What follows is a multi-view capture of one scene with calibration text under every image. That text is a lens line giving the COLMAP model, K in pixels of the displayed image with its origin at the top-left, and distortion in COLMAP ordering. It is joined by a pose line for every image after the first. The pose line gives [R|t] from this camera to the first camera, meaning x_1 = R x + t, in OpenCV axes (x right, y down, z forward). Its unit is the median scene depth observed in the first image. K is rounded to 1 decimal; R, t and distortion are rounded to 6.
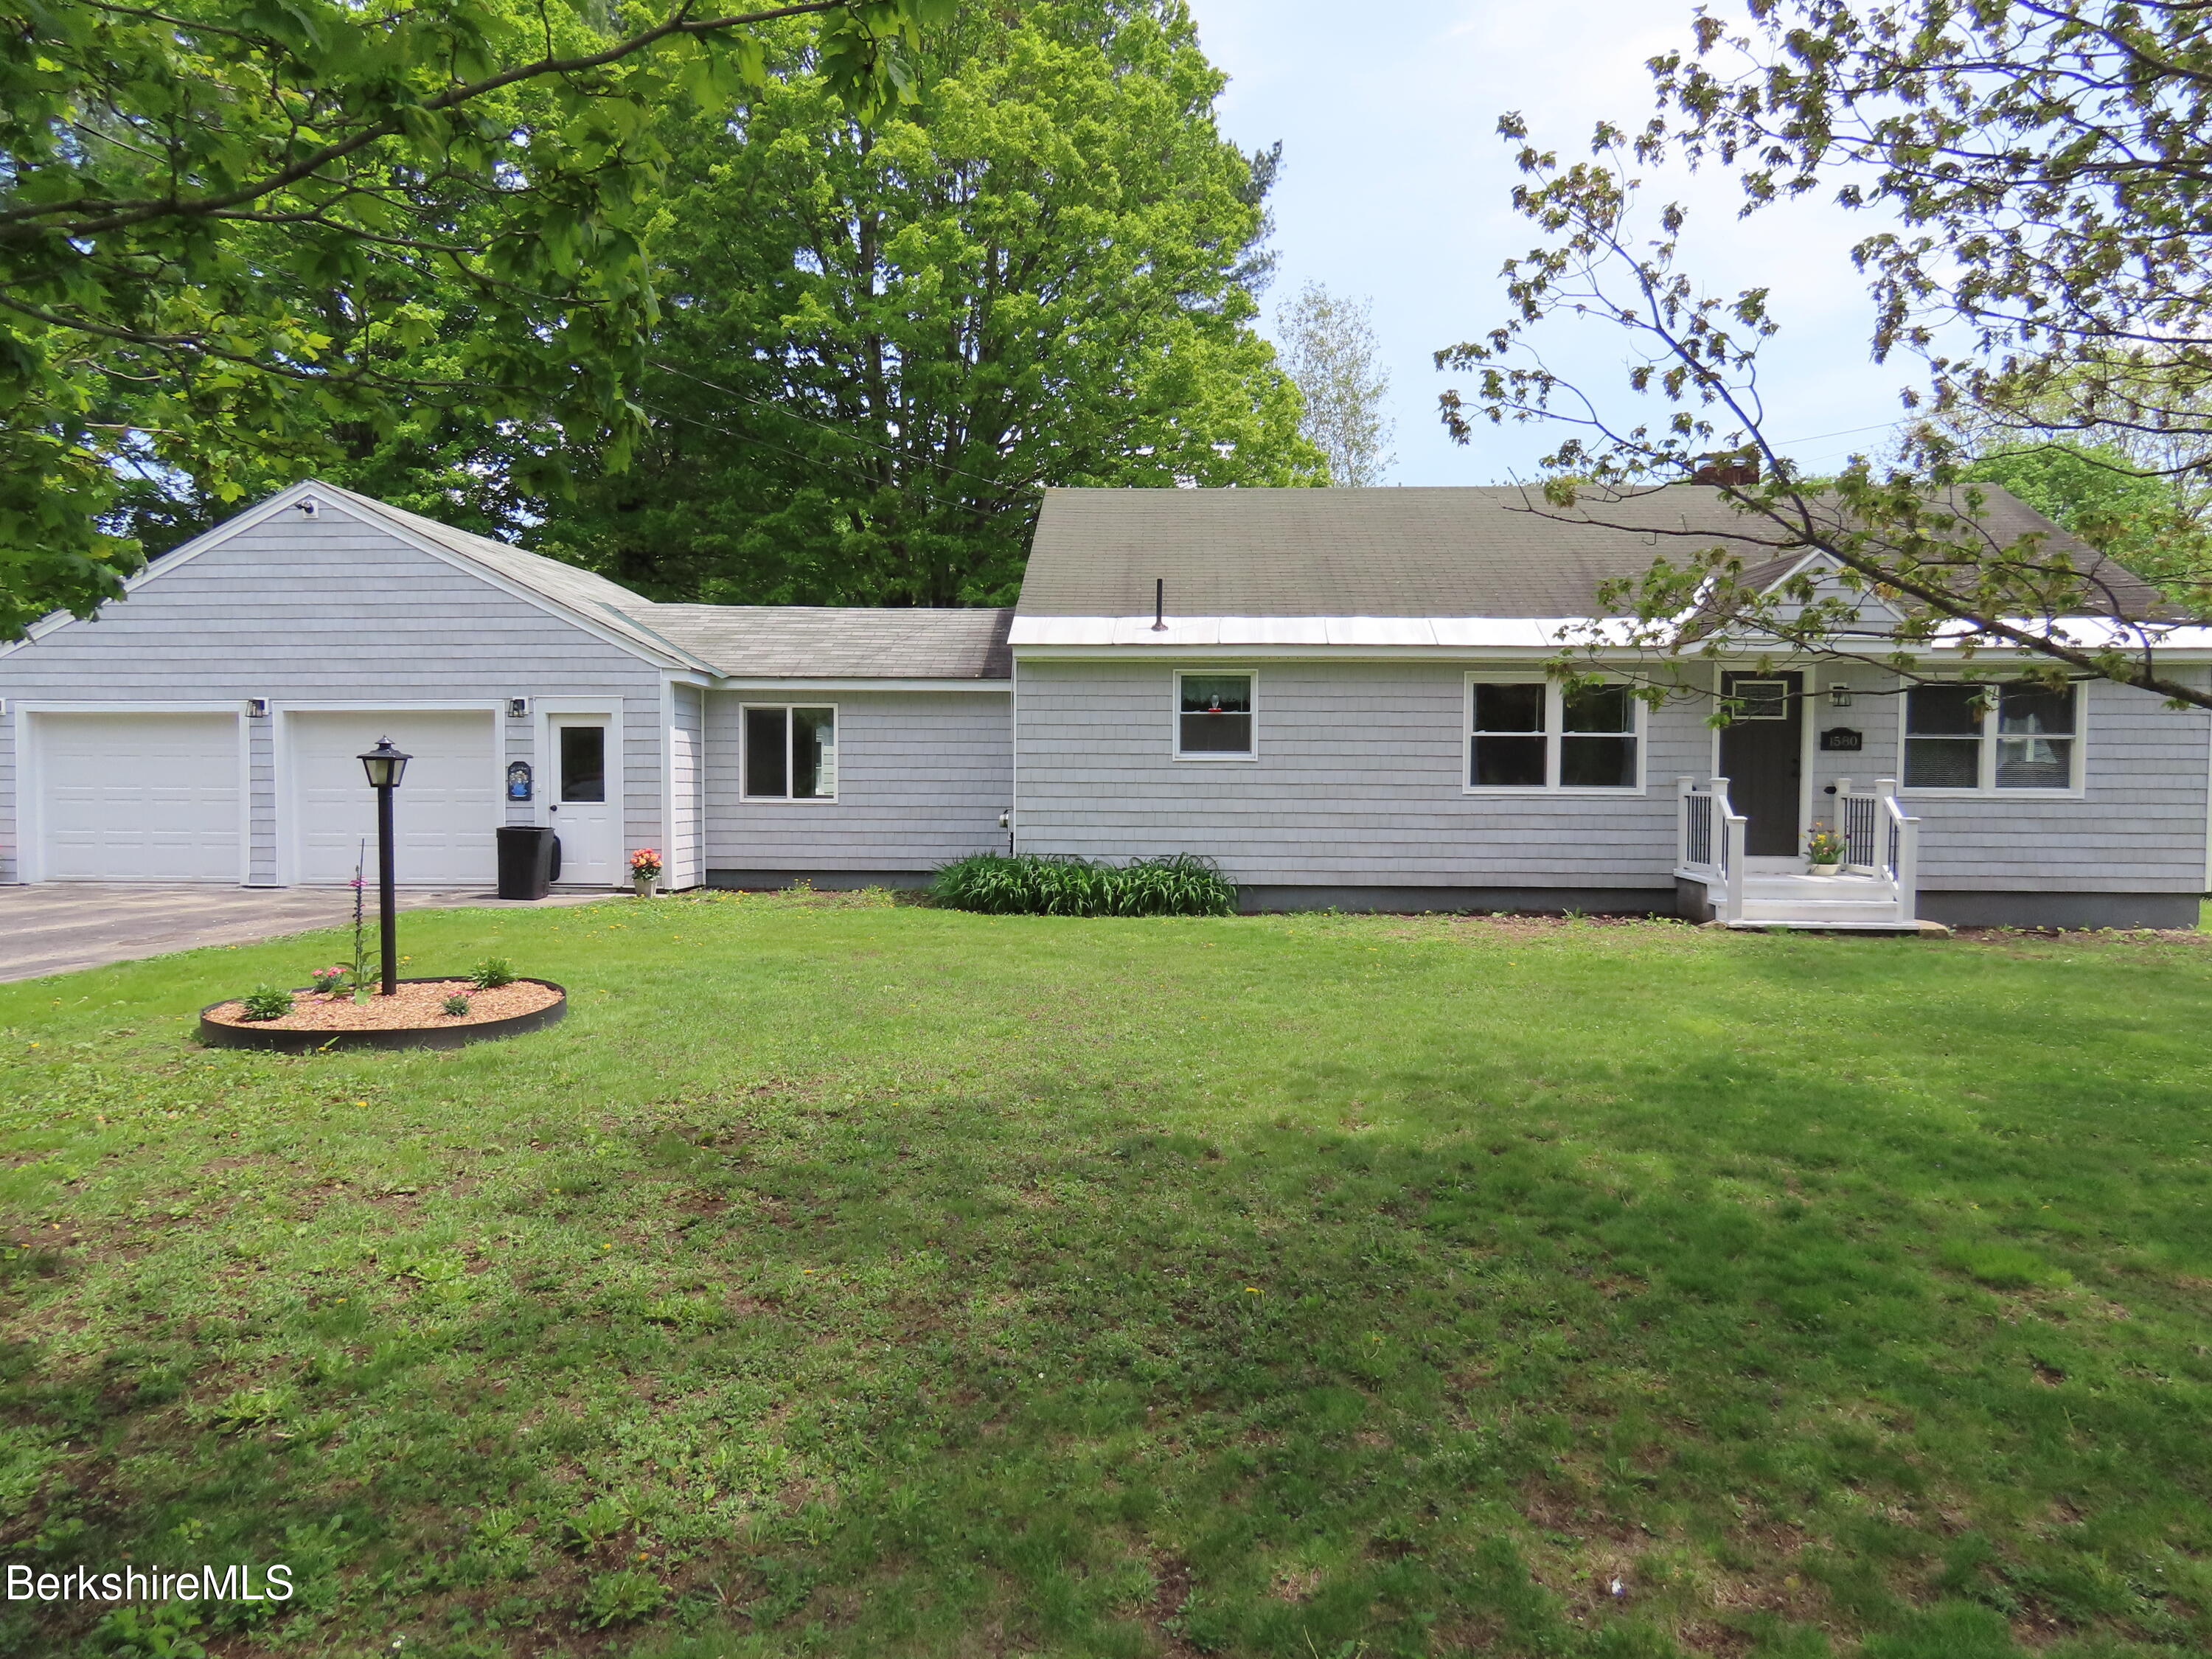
lens RADIAL K [[1394.9, 0, 1099.9], [0, 1394.9, 829.1], [0, 0, 1]] dist [-0.003053, 0.001821]
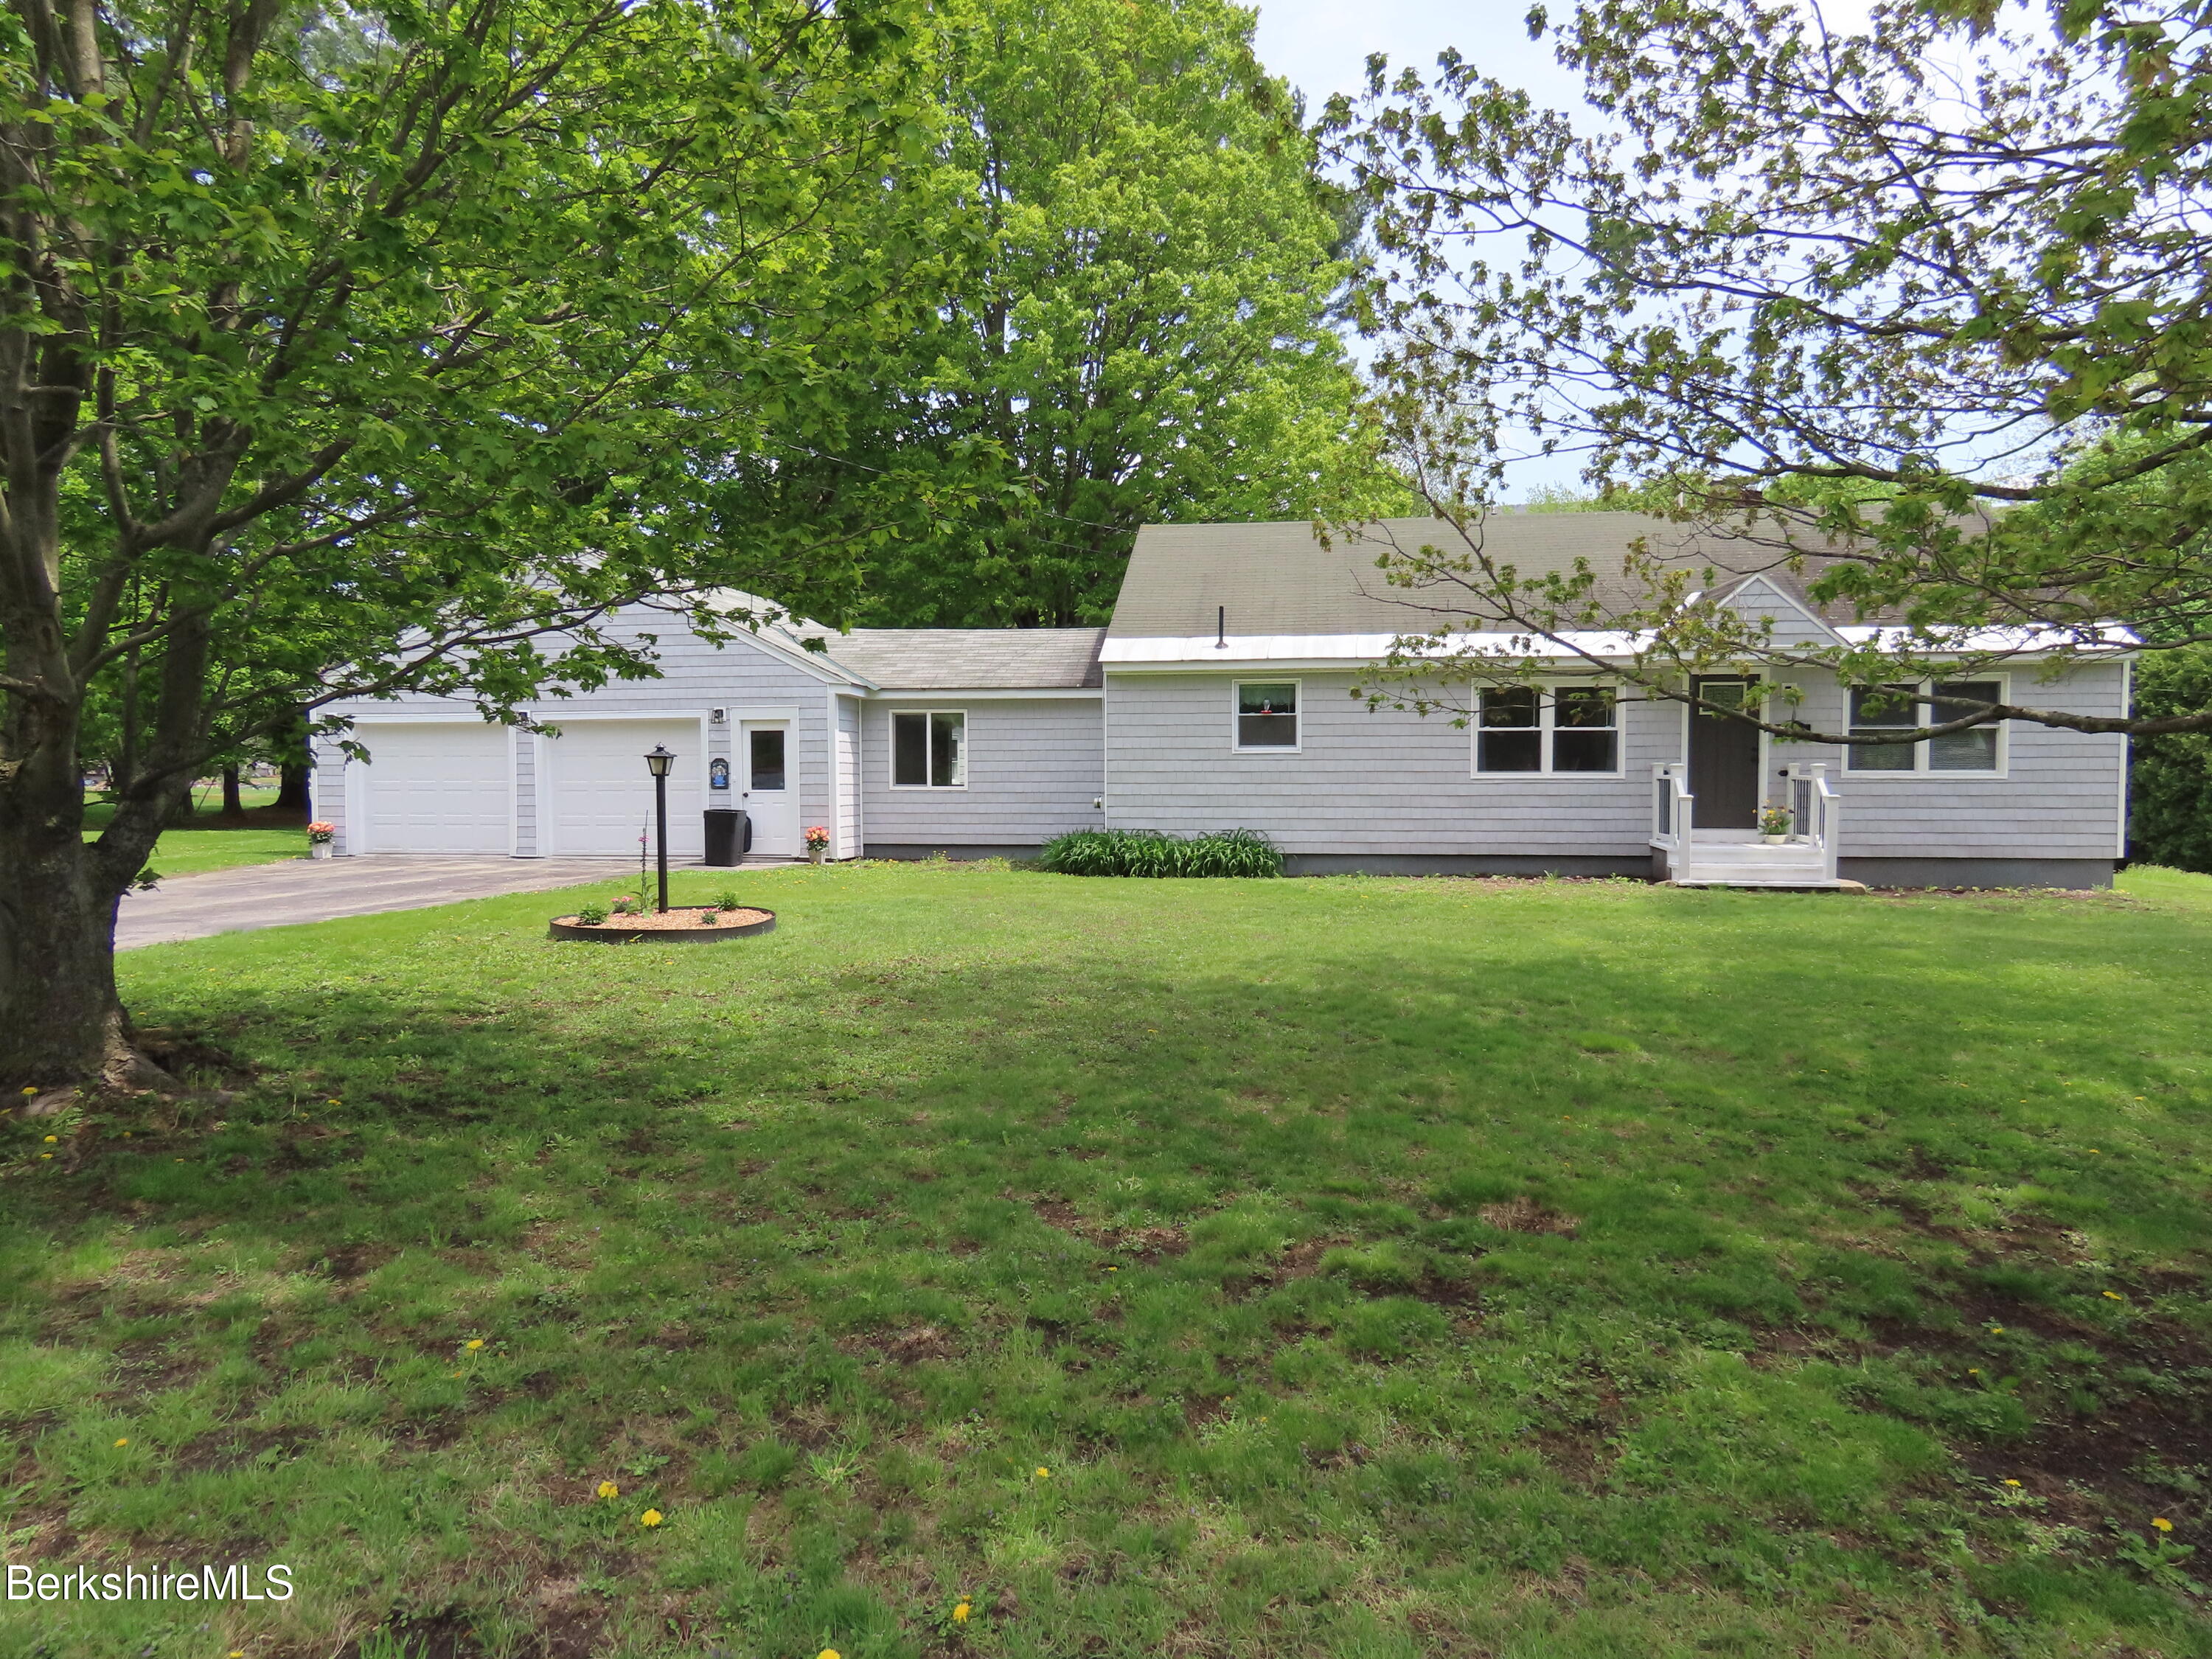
lens RADIAL K [[1397.2, 0, 1106.0], [0, 1397.2, 829.5], [0, 0, 1]] dist [-0.003336, -0.001184]
pose [[0.995039, -0.003179, -0.099430, 0.063998], [0.003722, 0.999979, 0.005272, 0.011589], [0.099411, -0.005615, 0.995031, -0.245875]]
